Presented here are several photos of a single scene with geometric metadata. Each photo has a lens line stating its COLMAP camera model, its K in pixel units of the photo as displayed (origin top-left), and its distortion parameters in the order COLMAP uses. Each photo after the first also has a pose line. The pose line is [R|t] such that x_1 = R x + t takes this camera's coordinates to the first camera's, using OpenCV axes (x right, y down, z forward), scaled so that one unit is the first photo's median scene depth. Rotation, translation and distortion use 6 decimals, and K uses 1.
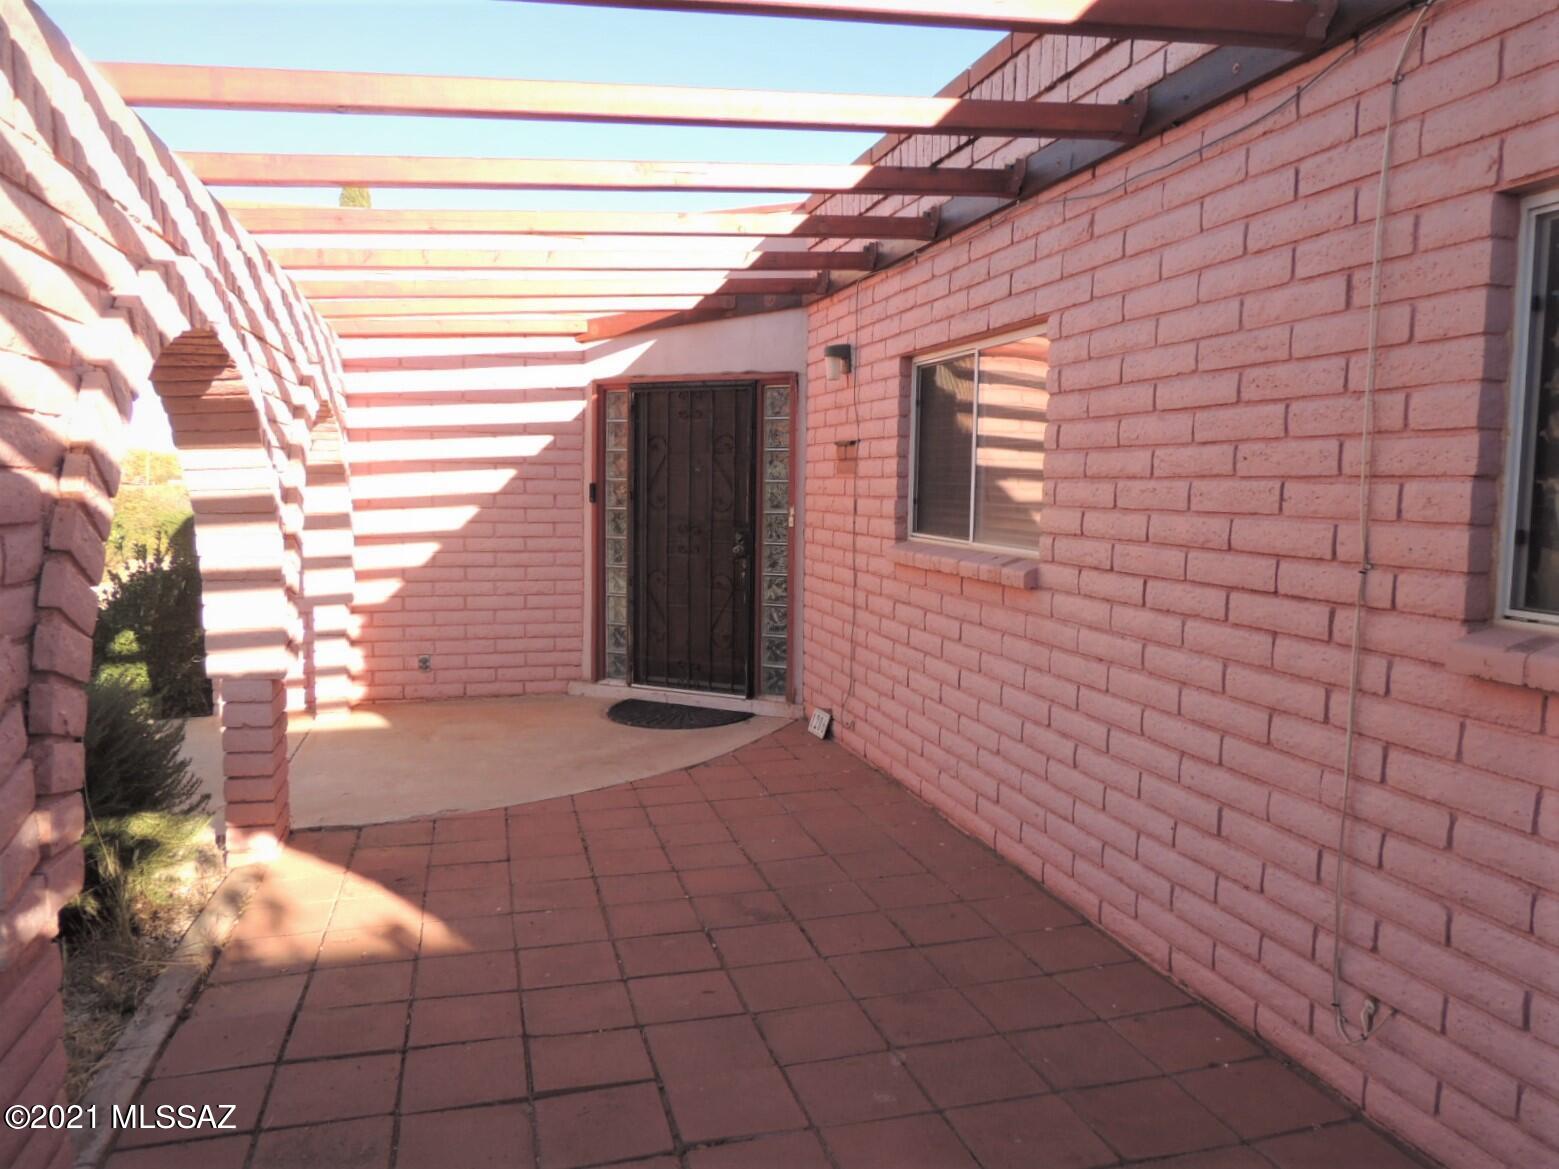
lens RADIAL K [[1106.3, 0, 776.7], [0, 1106.3, 581.8], [0, 0, 1]] dist [-0.024840, 0.006583]
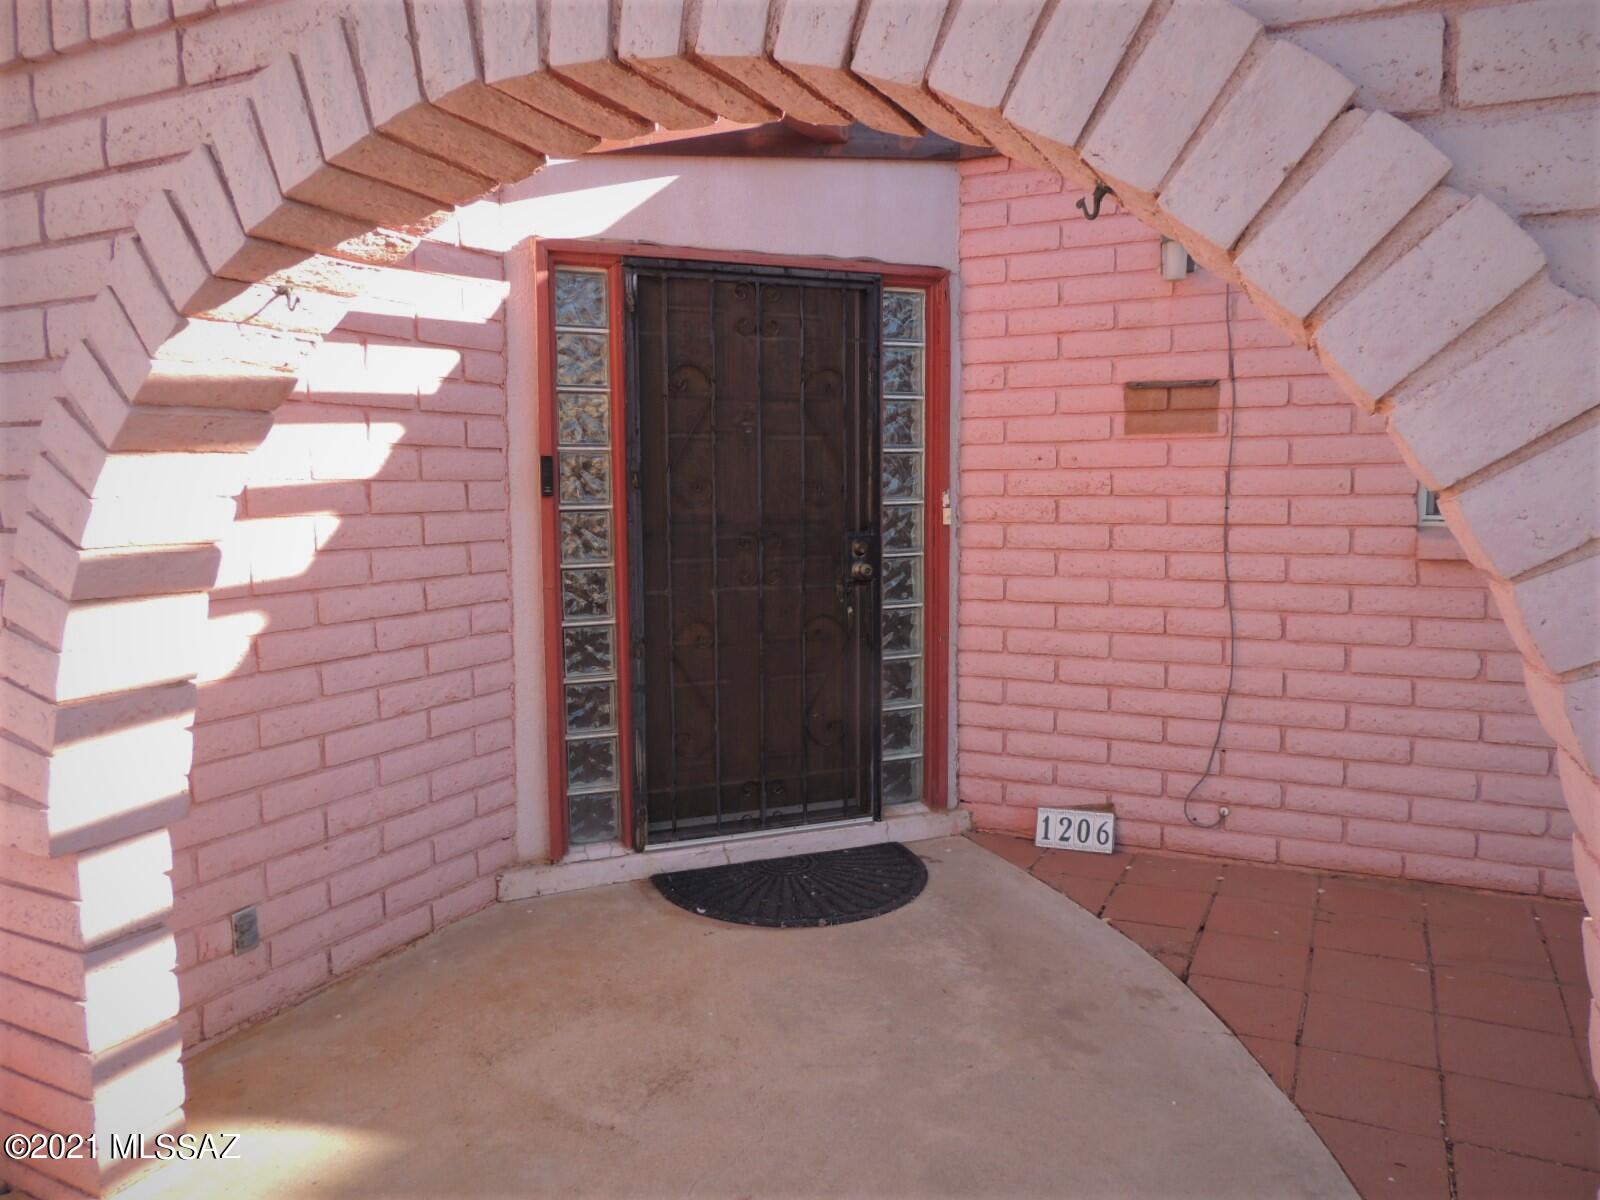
lens RADIAL K [[1135.4, 0, 799.8], [0, 1135.4, 607.8], [0, 0, 1]] dist [-0.024840, 0.006583]
pose [[0.659961, -0.097404, 0.744959, -0.470869], [0.083891, 0.994913, 0.055767, -0.042245], [-0.746602, 0.025691, 0.664775, 0.594631]]
